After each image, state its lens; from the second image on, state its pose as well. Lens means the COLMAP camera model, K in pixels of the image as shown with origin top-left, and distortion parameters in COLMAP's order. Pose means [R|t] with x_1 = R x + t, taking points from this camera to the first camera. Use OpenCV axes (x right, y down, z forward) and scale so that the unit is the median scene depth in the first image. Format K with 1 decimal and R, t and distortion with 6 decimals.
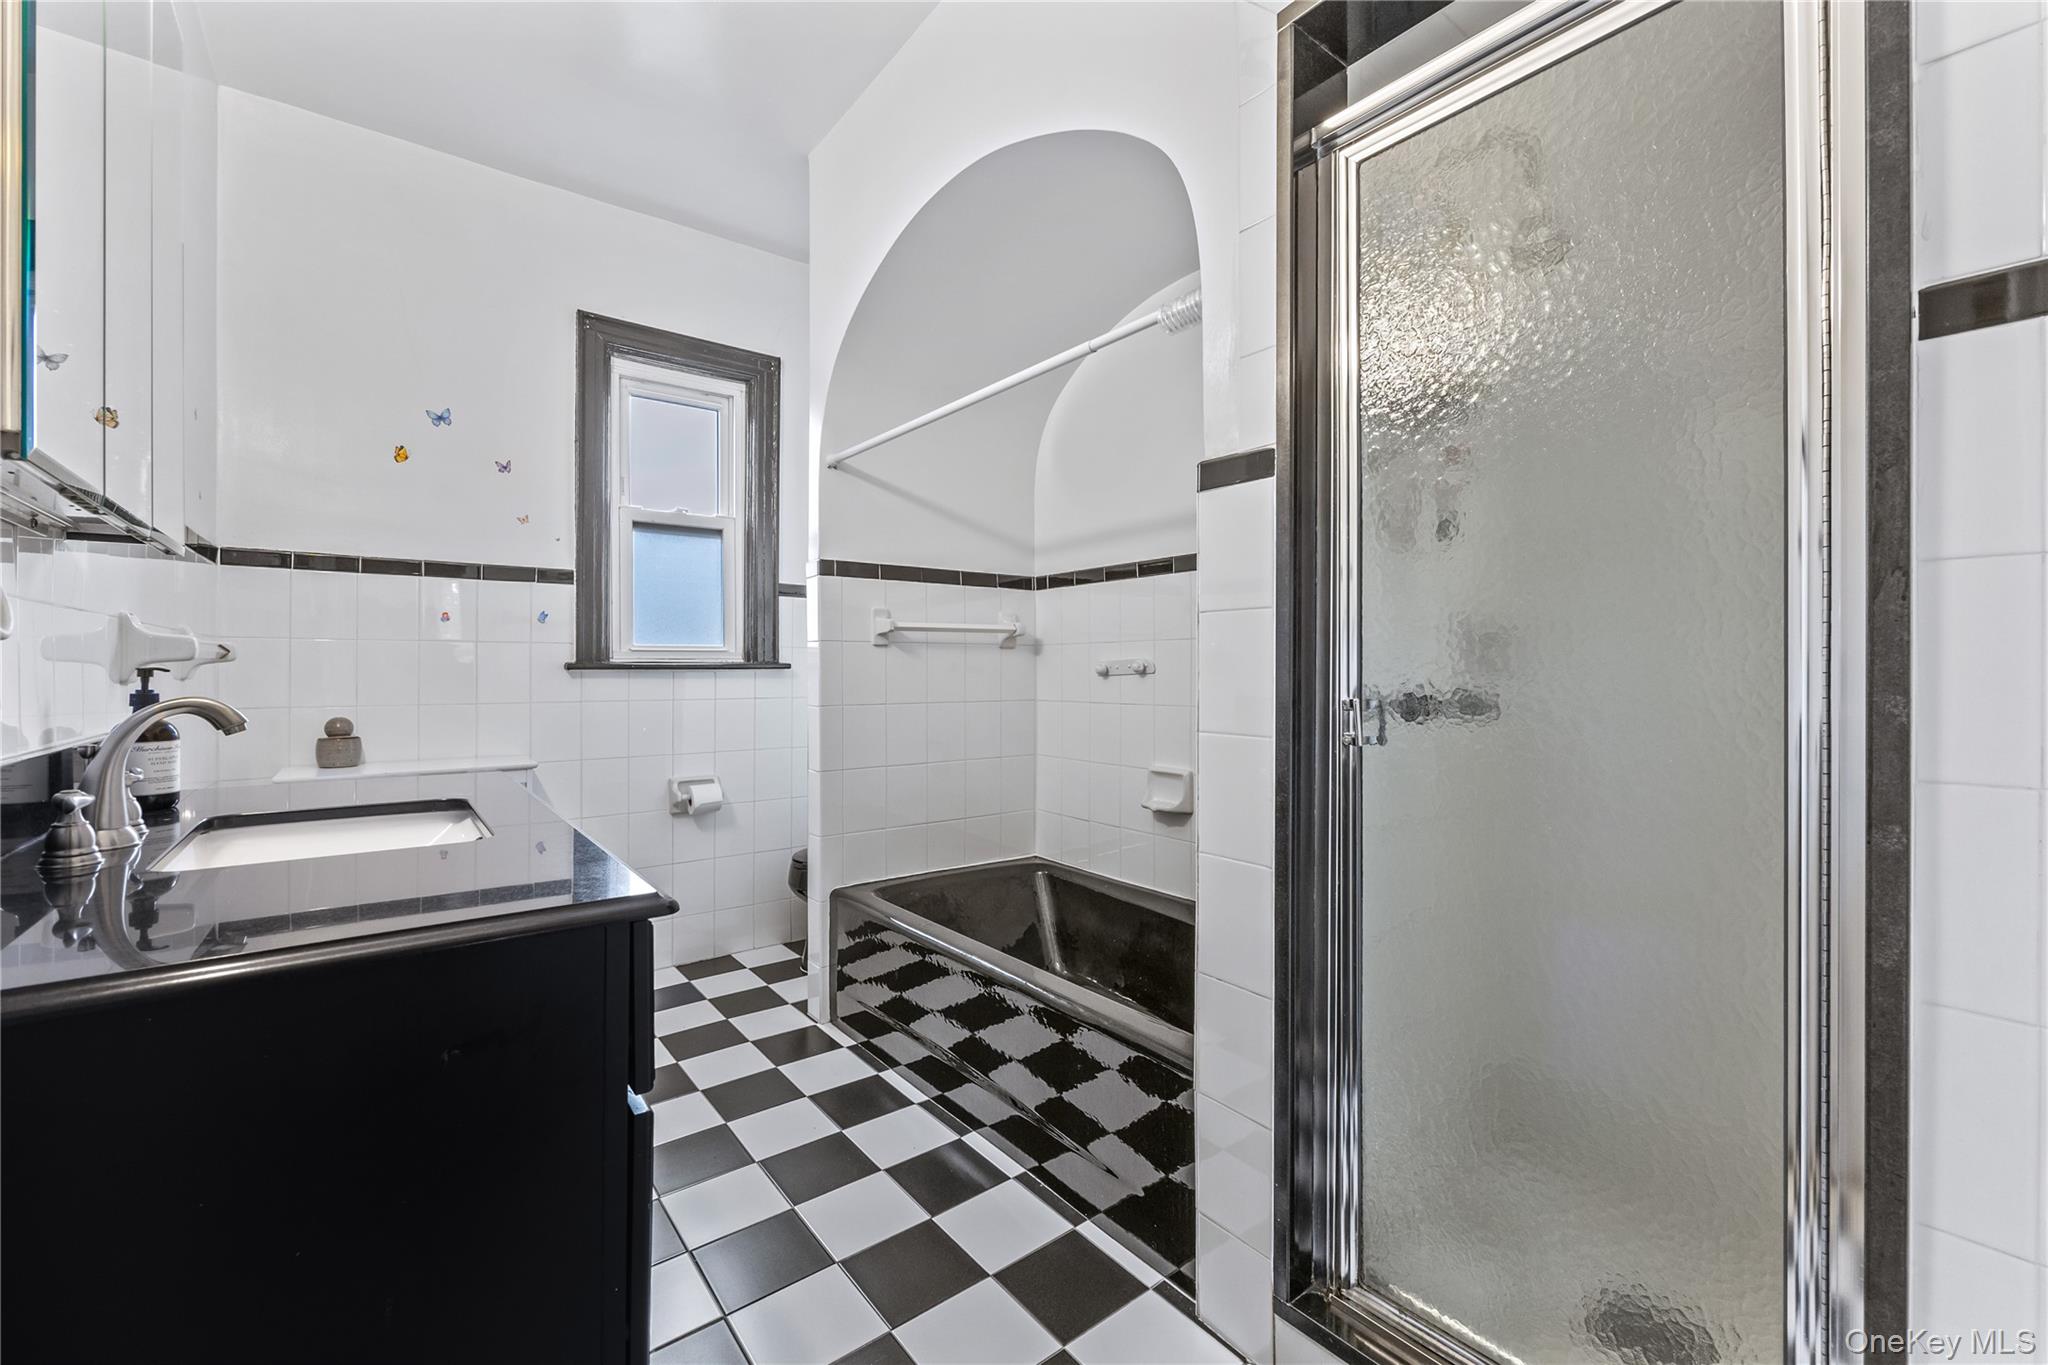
lens RADIAL K [[827.9, 0, 1019.0], [0, 827.9, 671.4], [0, 0, 1]] dist [-0.000707, 0.000282]
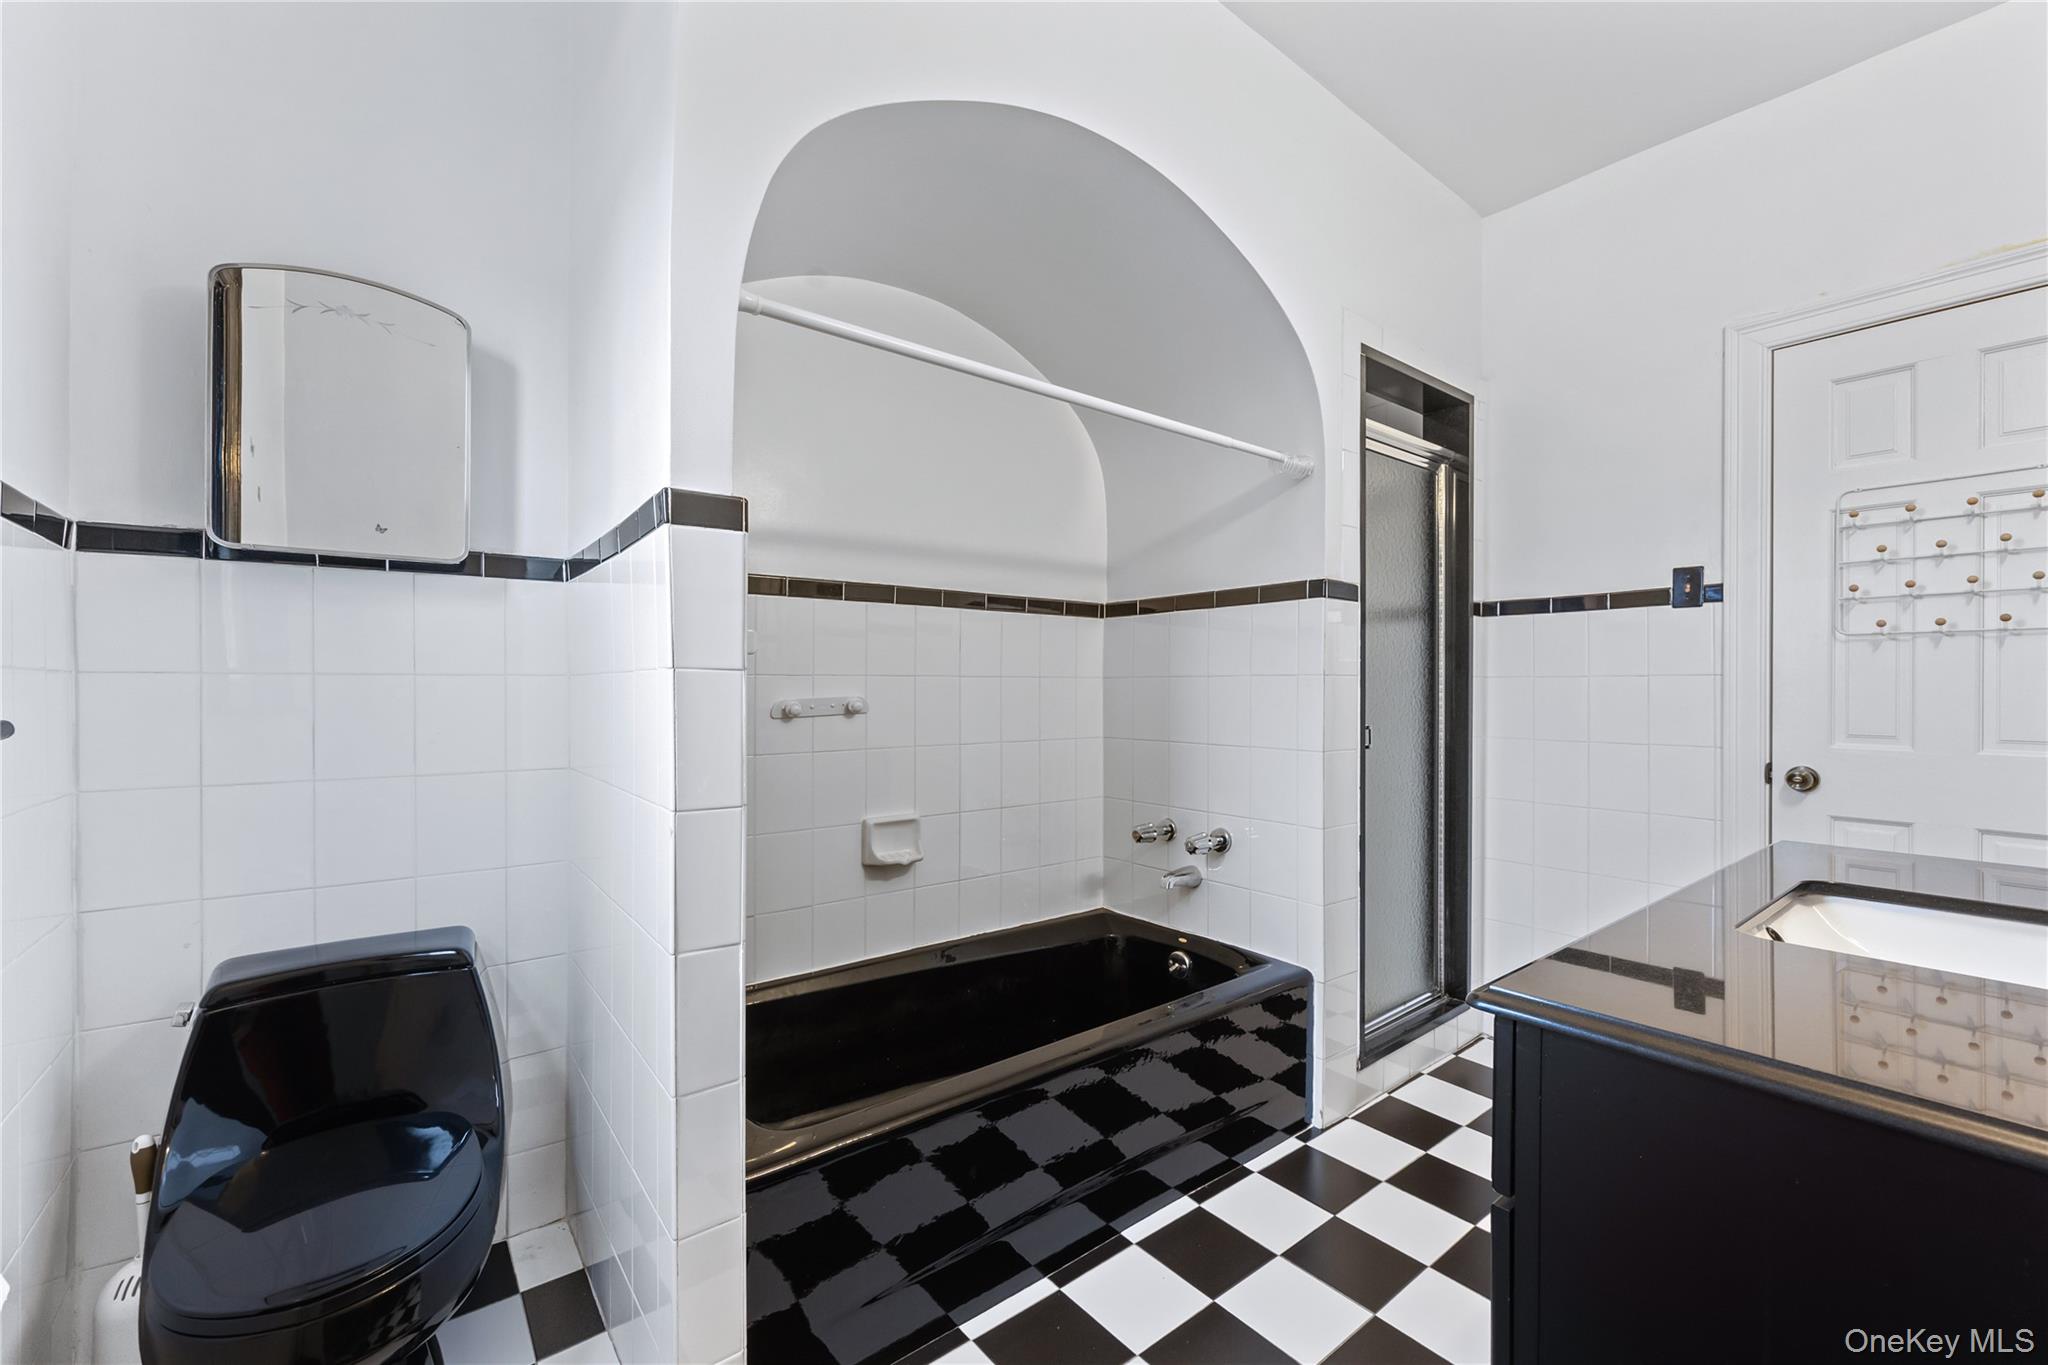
lens RADIAL K [[827.9, 0, 1019.9], [0, 827.9, 683.8], [0, 0, 1]] dist [-0.000707, 0.000282]
pose [[0.009812, -0.002245, 0.999949, -0.876109], [0.002296, 0.999995, 0.002223, -0.037198], [-0.999949, 0.002274, 0.009817, 1.015736]]
